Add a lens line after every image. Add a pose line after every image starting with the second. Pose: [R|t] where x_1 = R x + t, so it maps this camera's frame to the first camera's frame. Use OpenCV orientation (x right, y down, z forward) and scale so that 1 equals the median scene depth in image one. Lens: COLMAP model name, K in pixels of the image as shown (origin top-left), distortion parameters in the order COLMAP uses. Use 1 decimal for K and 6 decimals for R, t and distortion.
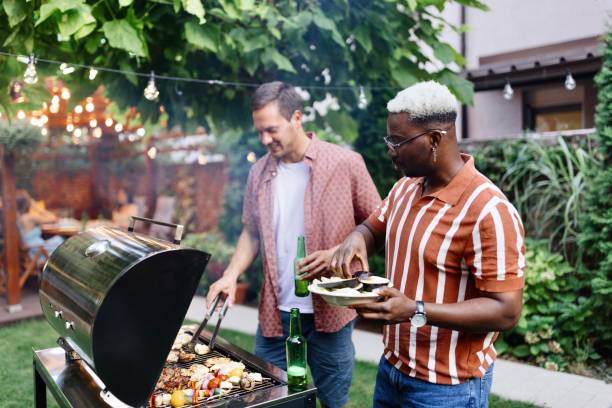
lens RADIAL K [[580.3, 0, 306.0], [0, 580.3, 204.0], [0, 0, 1]] dist [0.007663, -0.007531]
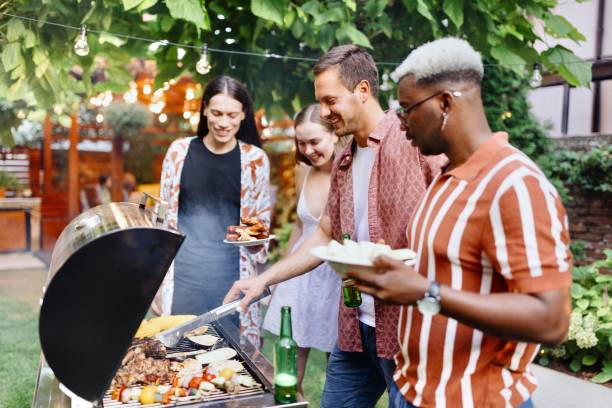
lens RADIAL K [[580.0, 0, 304.3], [0, 580.0, 212.7], [0, 0, 1]] dist [0.000856, 0.002183]
pose [[0.975376, 0.055194, -0.213530, 0.066499], [-0.050008, 0.998310, 0.029616, 0.006072], [0.214804, -0.018209, 0.976487, 0.066216]]
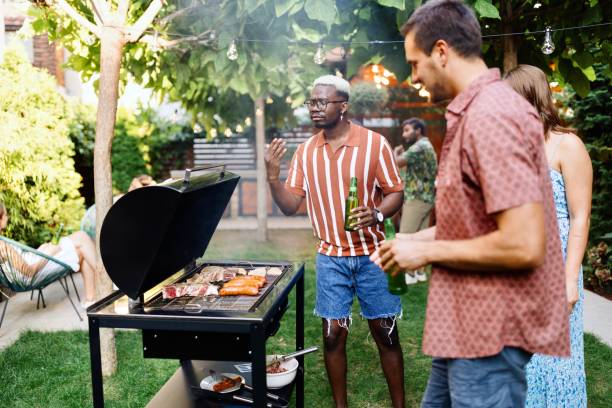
lens RADIAL K [[580.3, 0, 306.0], [0, 580.3, 204.0], [0, 0, 1]] dist [0.007663, -0.007531]
pose [[0.728727, 0.087786, -0.679155, 0.310290], [-0.039243, 0.995473, 0.086566, -0.003538], [0.683680, -0.036431, 0.728872, 0.088998]]
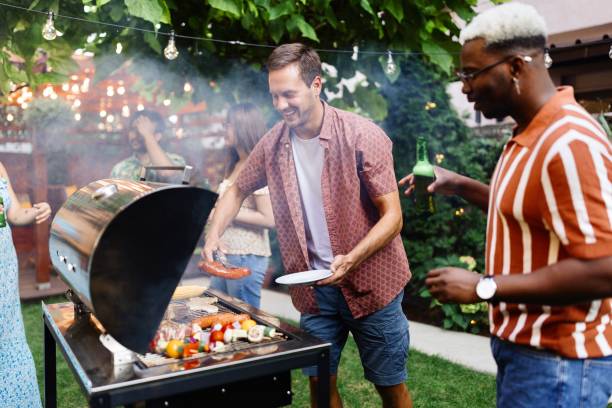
lens RADIAL K [[579.4, 0, 303.3], [0, 579.4, 204.2], [0, 0, 1]] dist [0.007679, -0.006369]
pose [[0.998152, 0.015403, -0.058776, 0.009417], [-0.015026, 0.999864, 0.006858, 0.032427], [0.058873, -0.005963, 0.998248, 0.025643]]
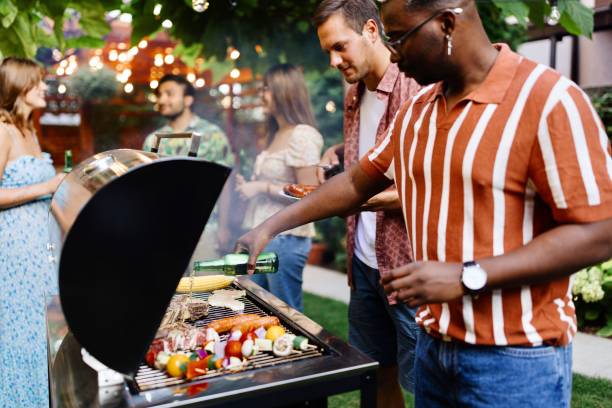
lens RADIAL K [[579.4, 0, 303.3], [0, 579.4, 204.2], [0, 0, 1]] dist [0.007679, -0.006369]
pose [[0.987786, 0.026697, -0.153512, 0.011544], [-0.018184, 0.998232, 0.056592, 0.030396], [0.154752, -0.053109, 0.986525, 0.107023]]
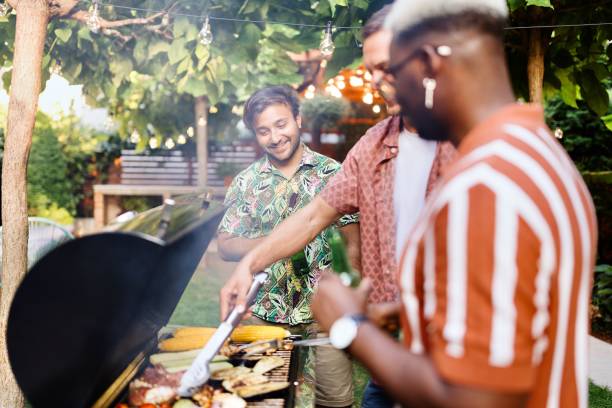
lens RADIAL K [[576.1, 0, 306.0], [0, 576.1, 204.0], [0, 0, 1]] dist [-0.001667, -0.009442]
pose [[0.812263, 0.082788, -0.577386, 0.122906], [-0.062755, 0.996534, 0.054604, -0.005559], [0.579906, -0.008119, 0.814643, 0.186672]]
